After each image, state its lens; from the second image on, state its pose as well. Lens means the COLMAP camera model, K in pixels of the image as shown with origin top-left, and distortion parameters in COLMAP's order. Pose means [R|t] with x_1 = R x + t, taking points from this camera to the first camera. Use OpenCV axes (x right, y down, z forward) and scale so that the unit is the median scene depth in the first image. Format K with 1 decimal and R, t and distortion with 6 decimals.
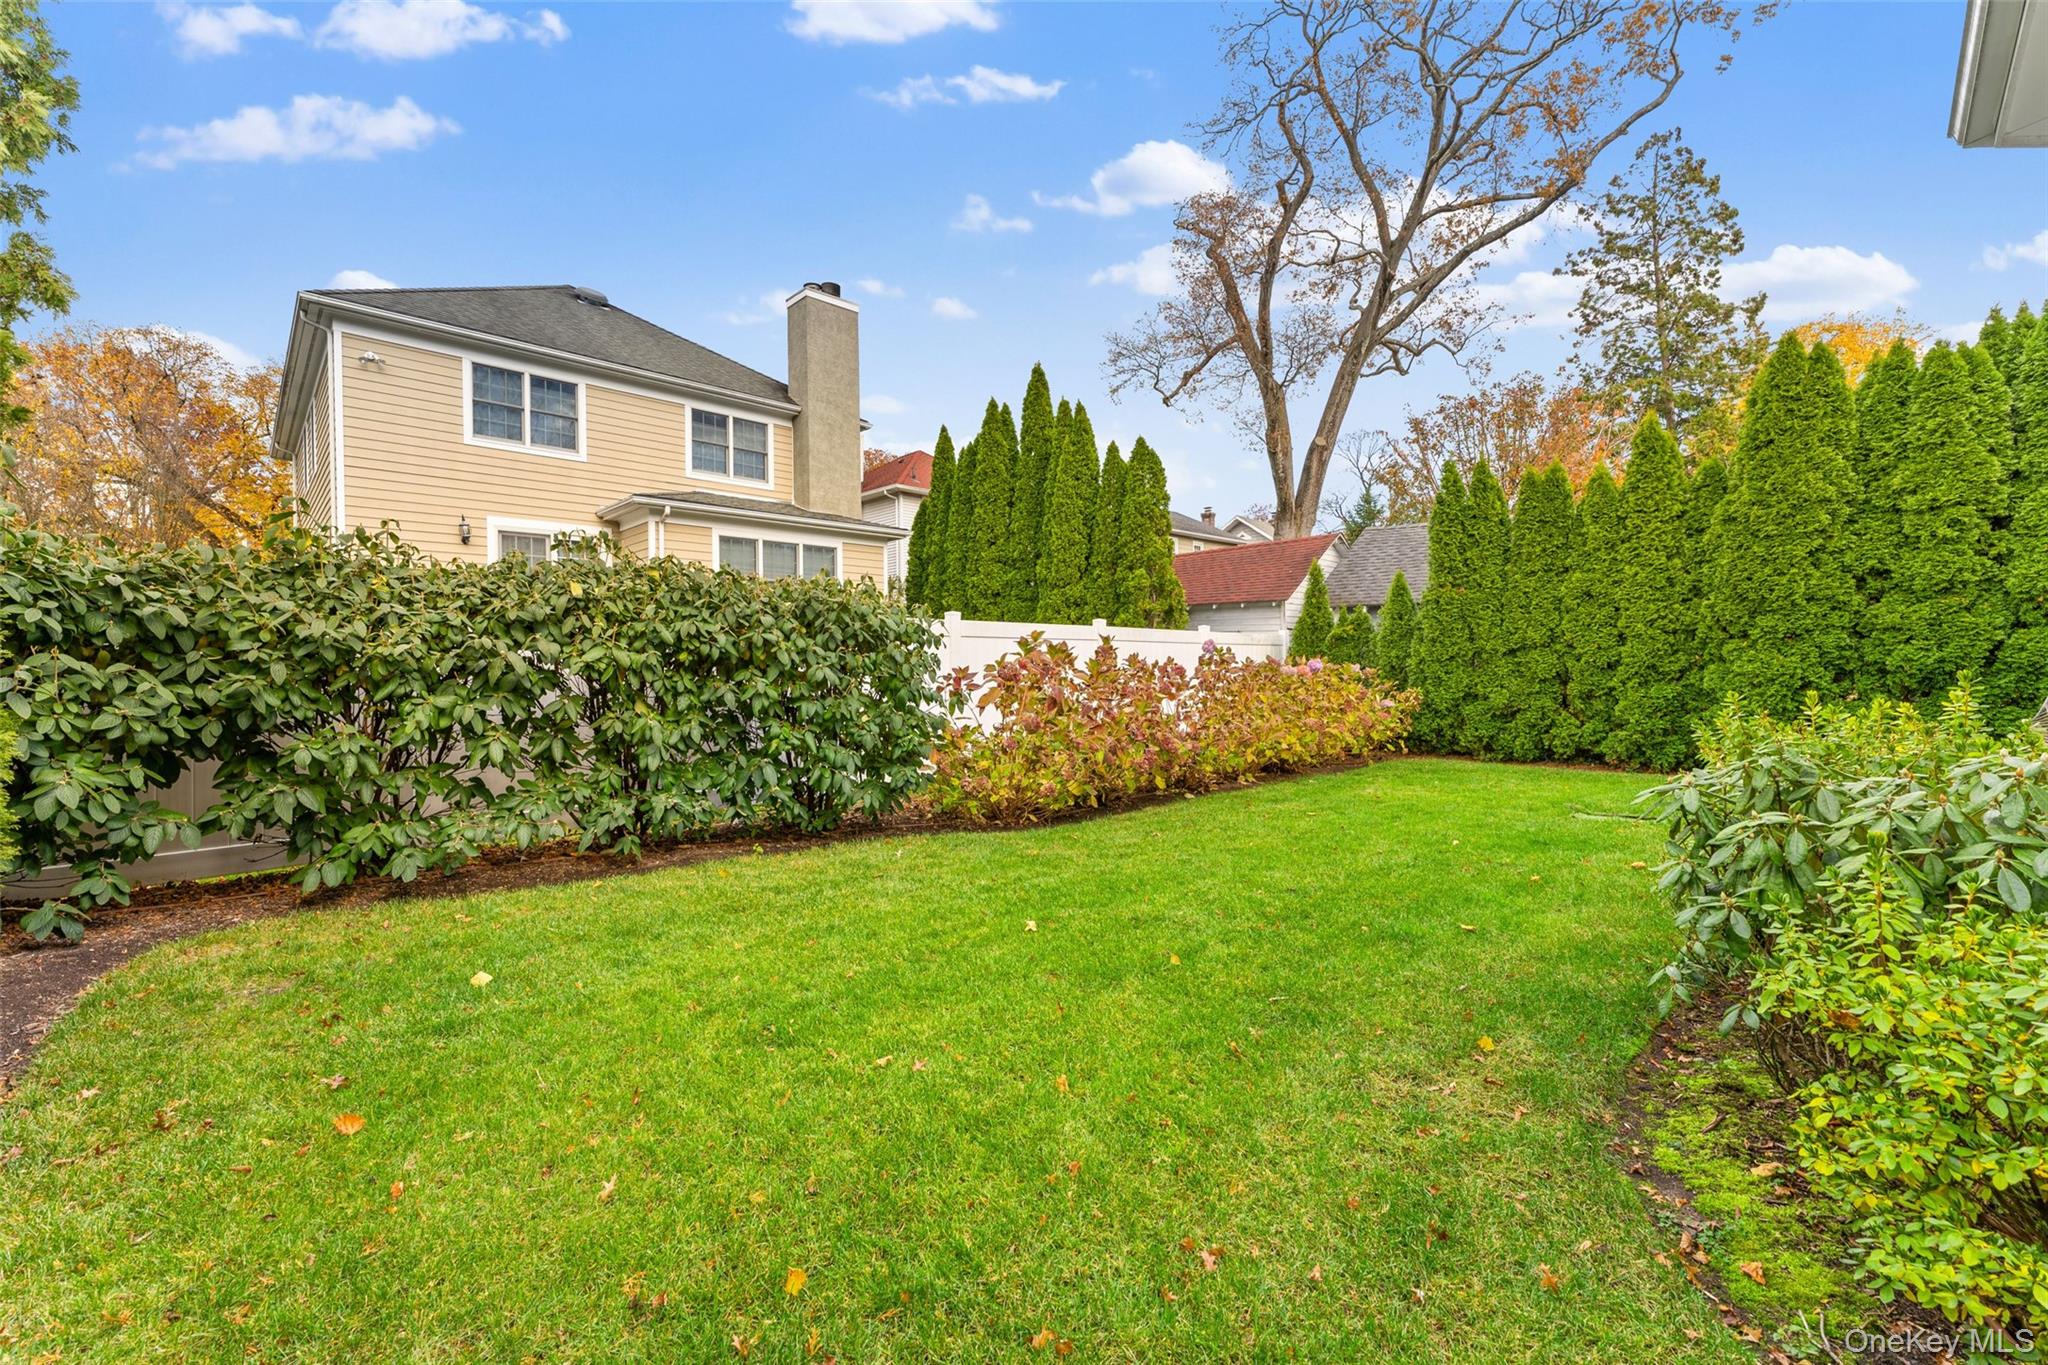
lens RADIAL K [[792.6, 0, 1030.9], [0, 792.6, 667.6], [0, 0, 1]] dist [-0.000227, 0.000010]
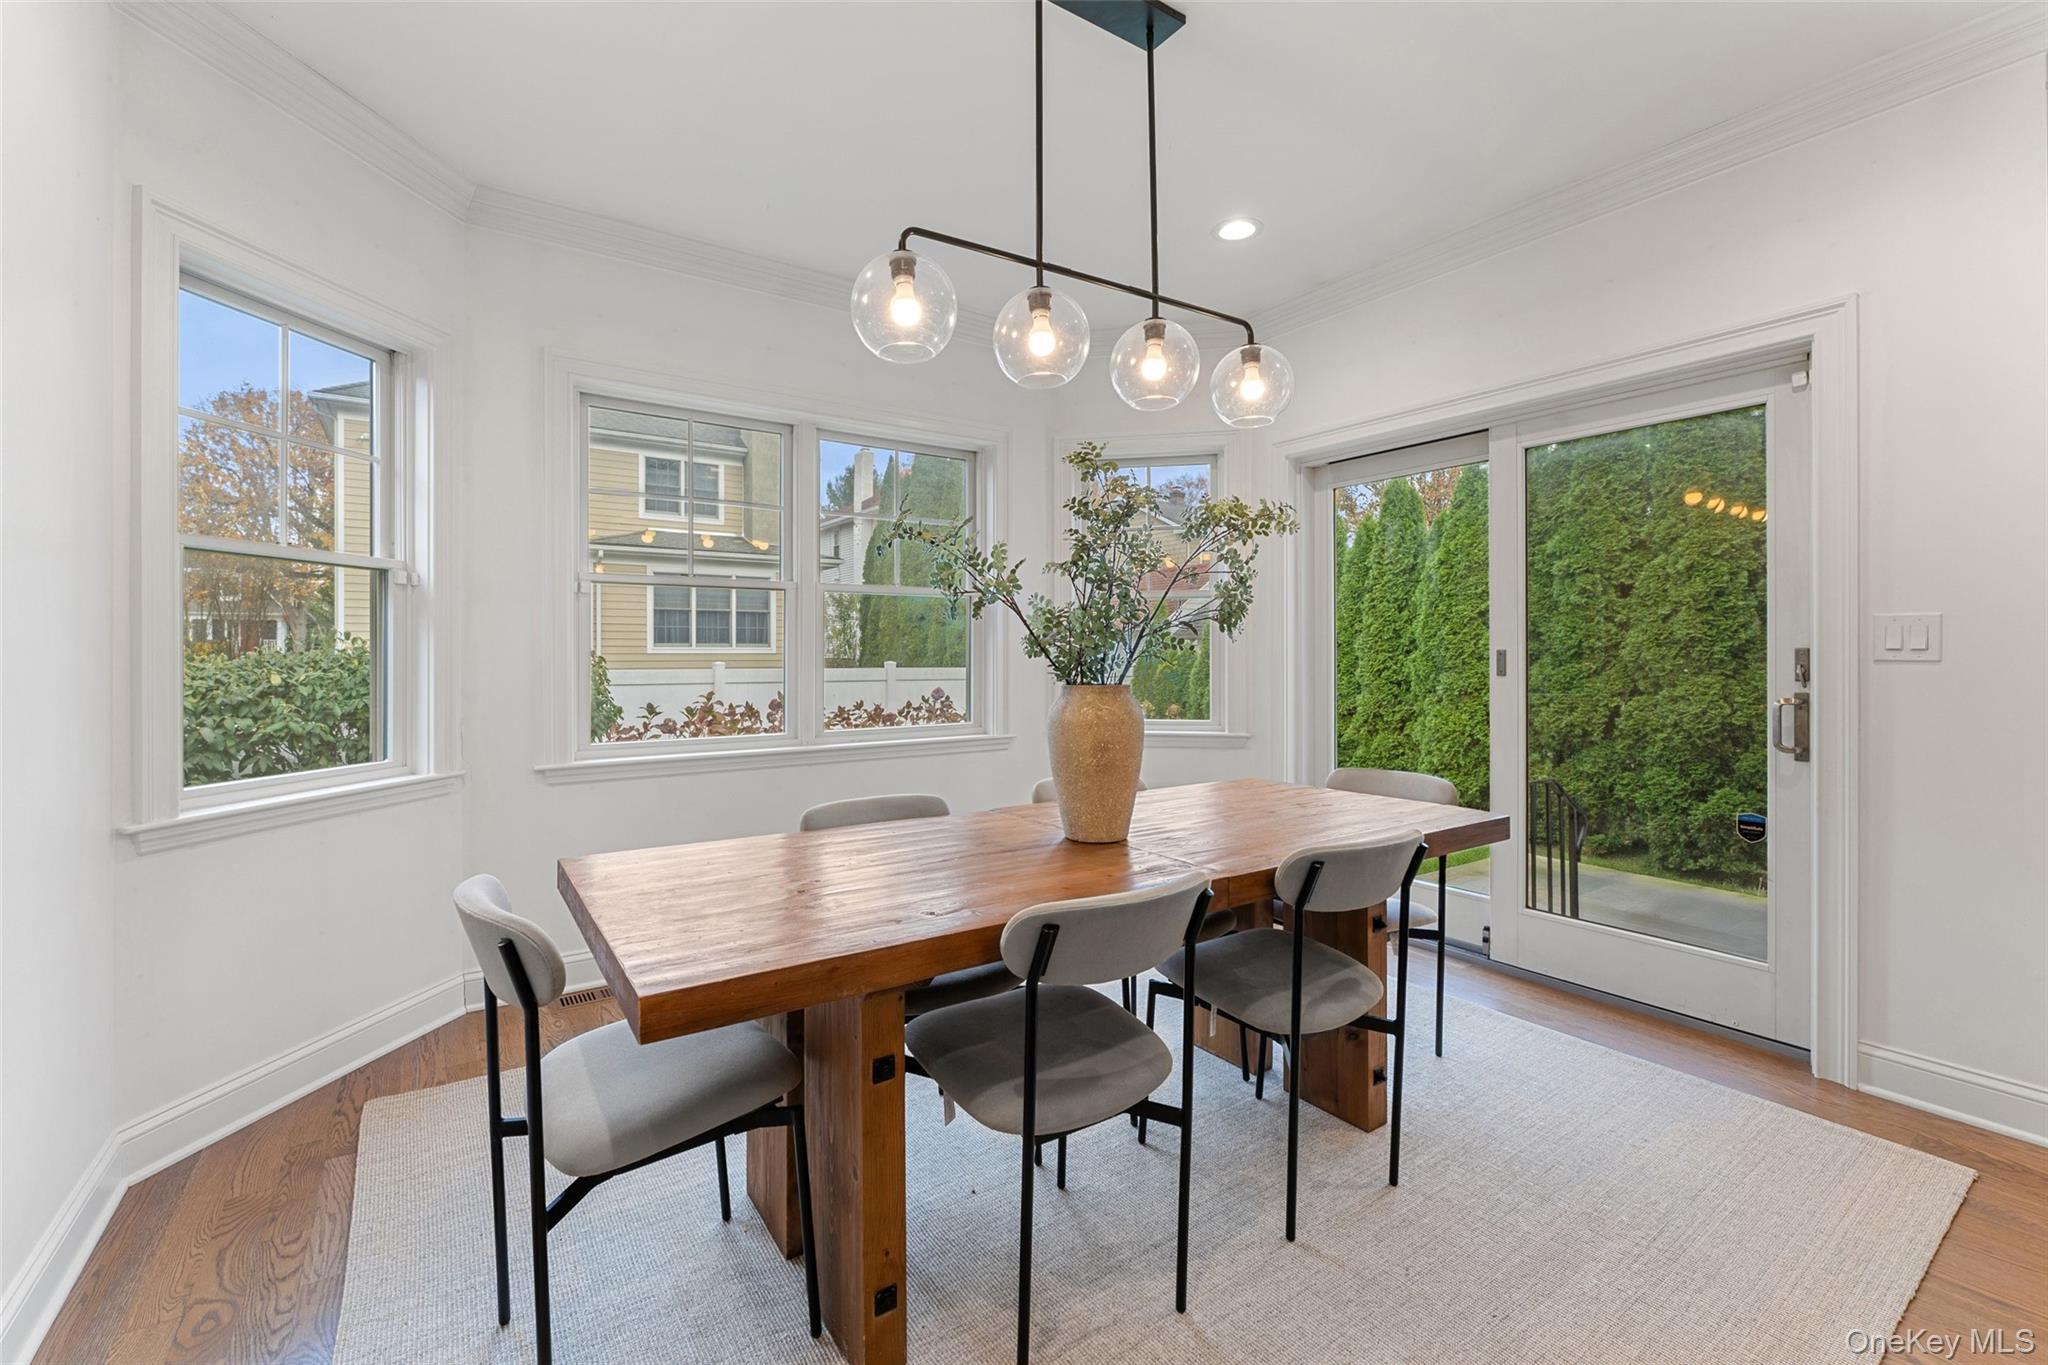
lens RADIAL K [[841.3, 0, 1015.1], [0, 841.3, 678.9], [0, 0, 1]] dist [0.000828, 0.000367]
pose [[0.984239, 0.017883, -0.175936, 0.517998], [-0.015563, 0.999773, 0.014558, -0.058778], [0.176156, -0.011590, 0.984294, -0.161643]]
